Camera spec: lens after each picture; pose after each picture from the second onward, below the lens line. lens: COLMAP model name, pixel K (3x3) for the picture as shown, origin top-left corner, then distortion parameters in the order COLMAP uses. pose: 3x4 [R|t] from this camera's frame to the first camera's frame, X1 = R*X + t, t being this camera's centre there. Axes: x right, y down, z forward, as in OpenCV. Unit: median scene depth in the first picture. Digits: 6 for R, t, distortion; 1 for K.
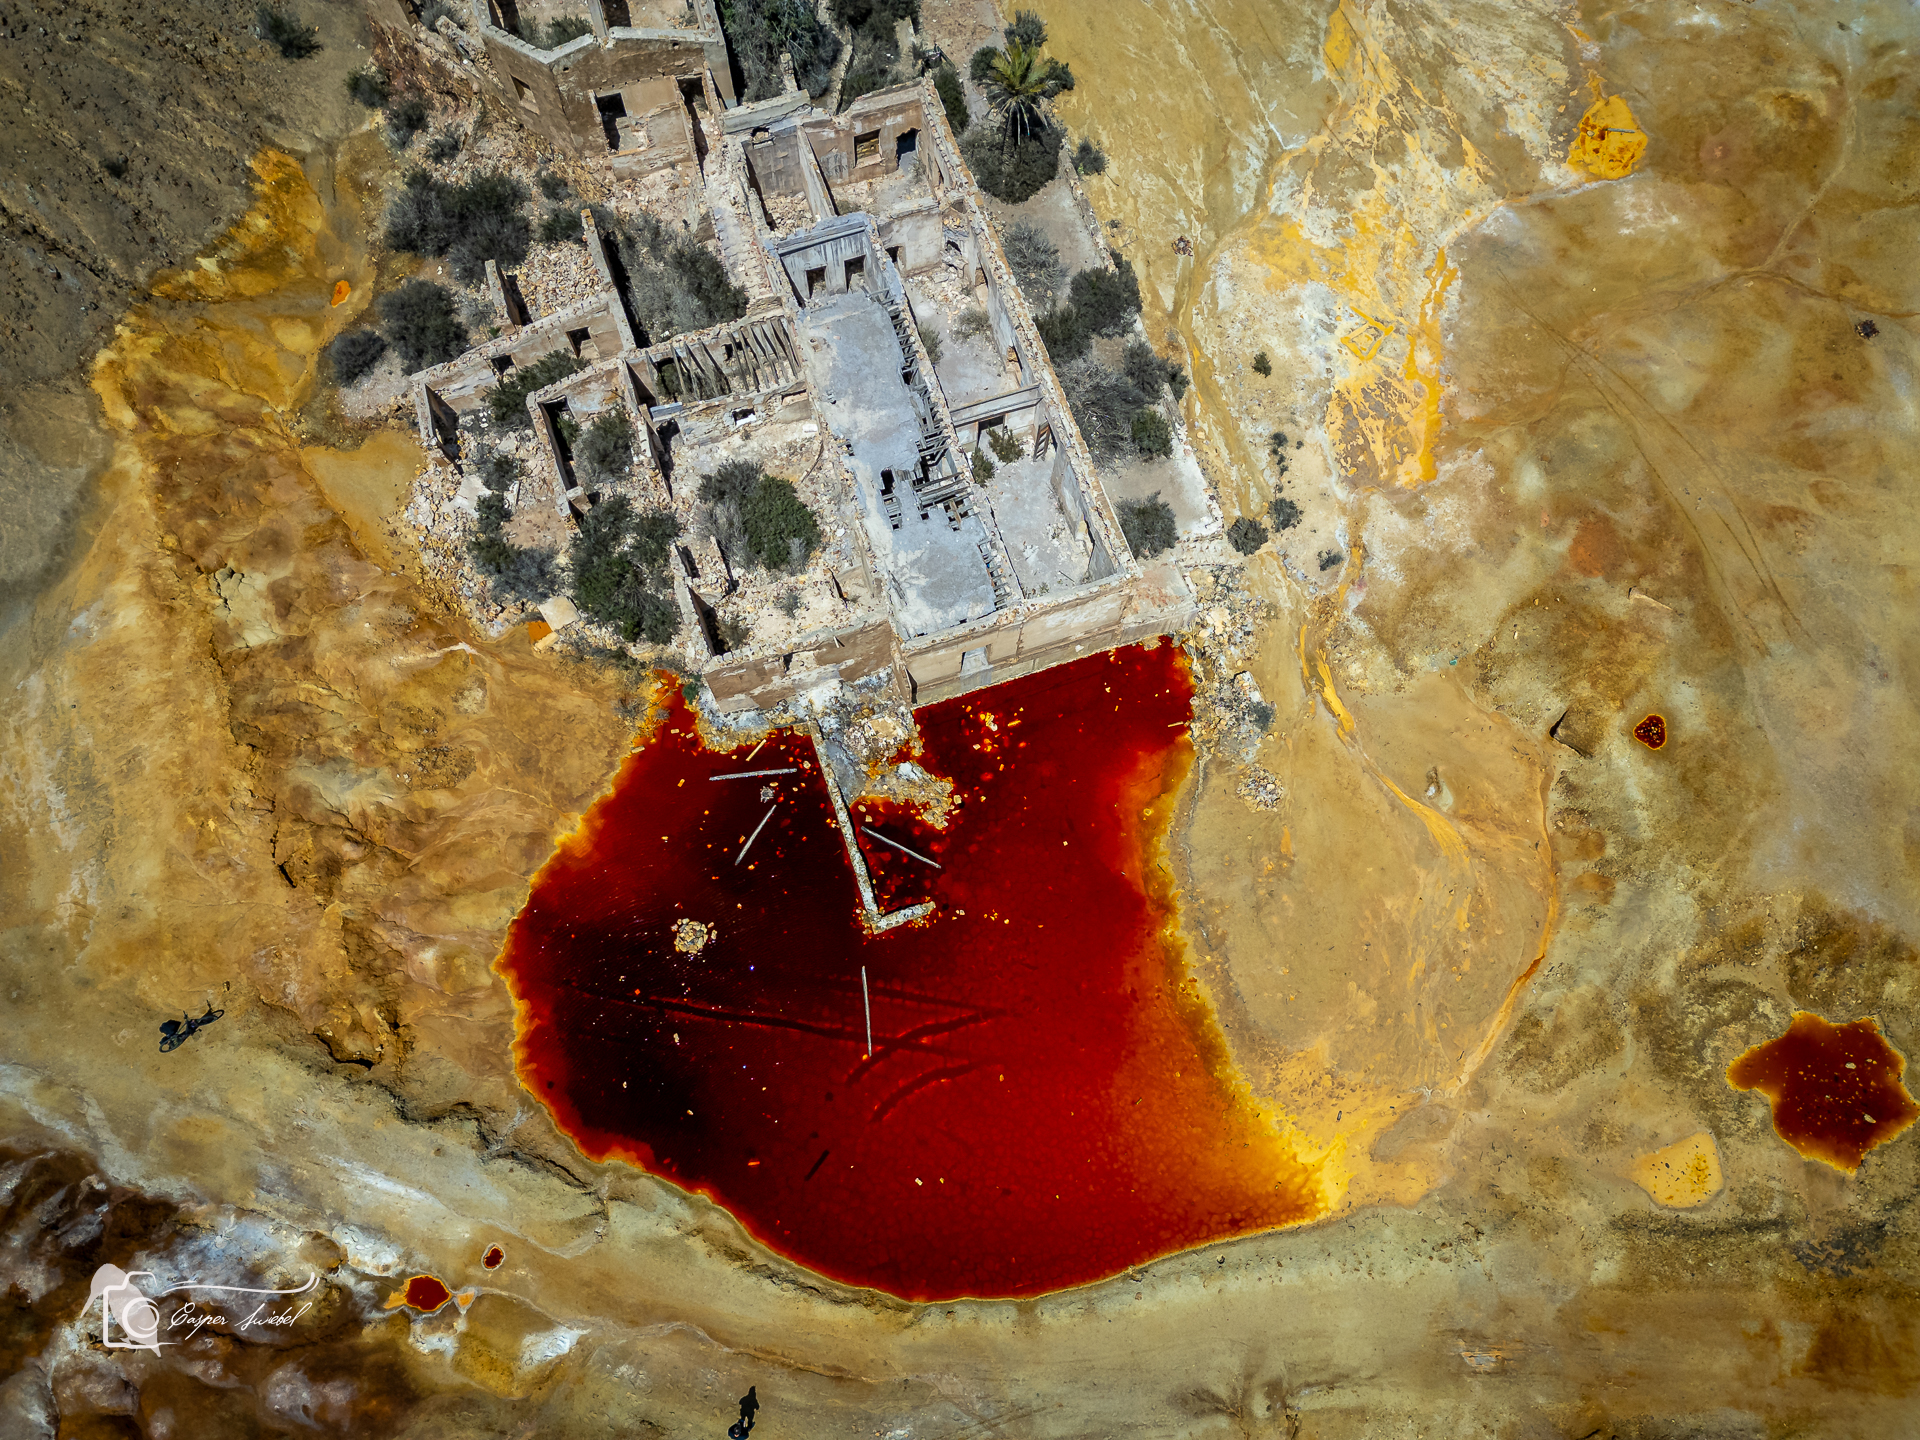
lens RADIAL K [[1334.8, 0, 962.0], [0, 1334.8, 710.2], [0, 0, 1]] dist [0.072963, -0.045502]
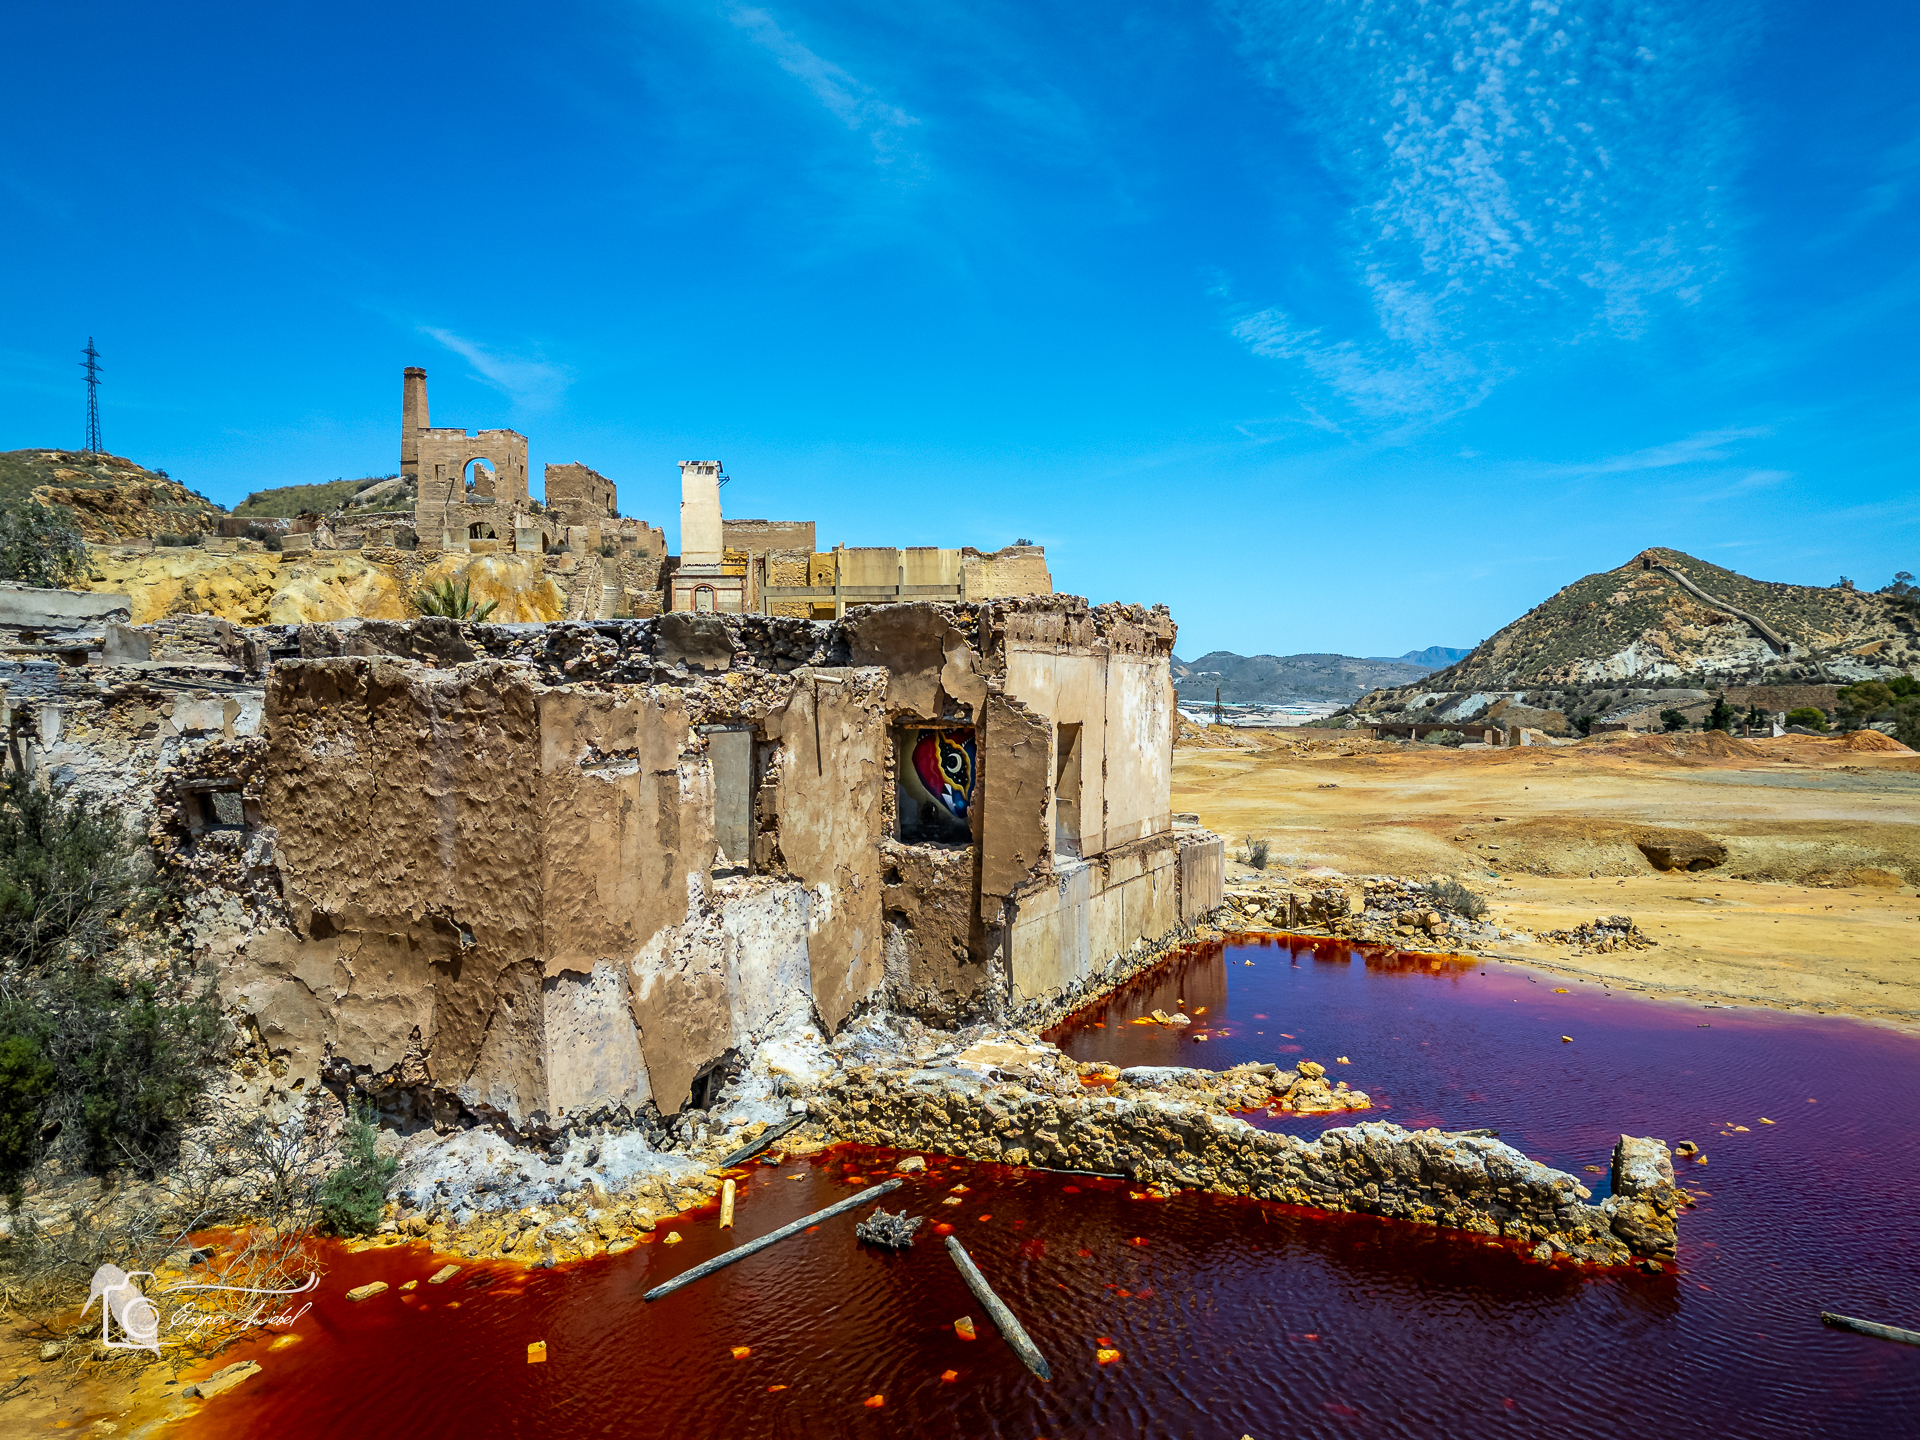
lens RADIAL K [[1364.2, 0, 960.9], [0, 1364.2, 706.3], [0, 0, 1]] dist [0.080182, -0.055446]
pose [[0.690653, -0.029007, 0.722604, -0.304059], [0.686279, 0.341413, -0.642229, 0.192557], [-0.228078, 0.939466, 0.255705, 0.818314]]
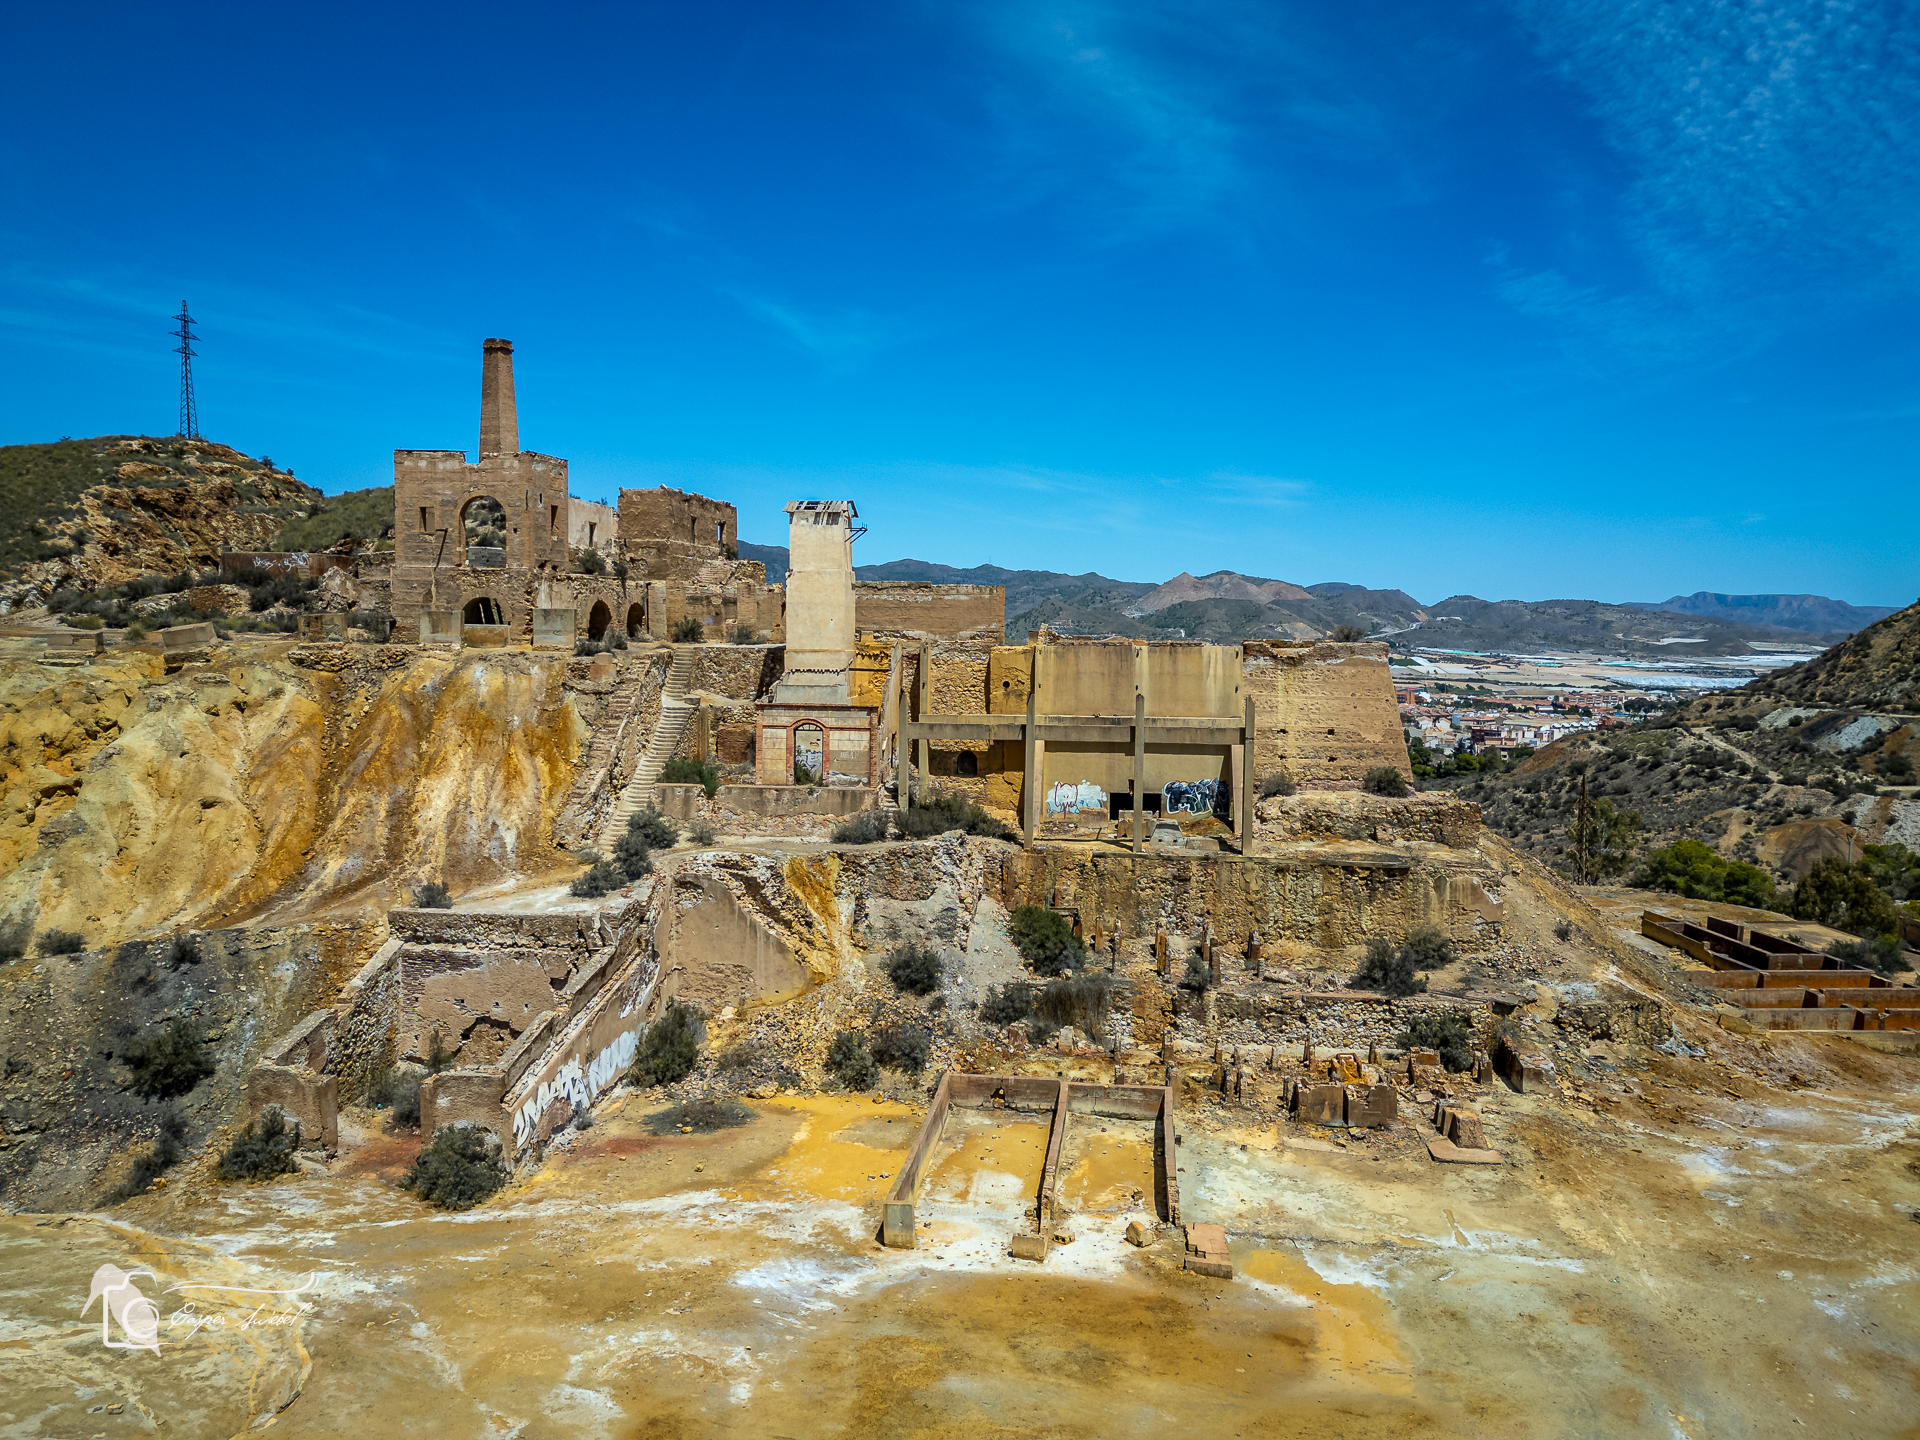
lens RADIAL K [[1334.8, 0, 962.0], [0, 1334.8, 710.2], [0, 0, 1]] dist [0.072963, -0.045502]
pose [[0.800283, -0.041503, 0.598184, 0.317168], [0.562980, 0.395396, -0.725751, -0.515137], [-0.206399, 0.917572, 0.339794, 0.816013]]
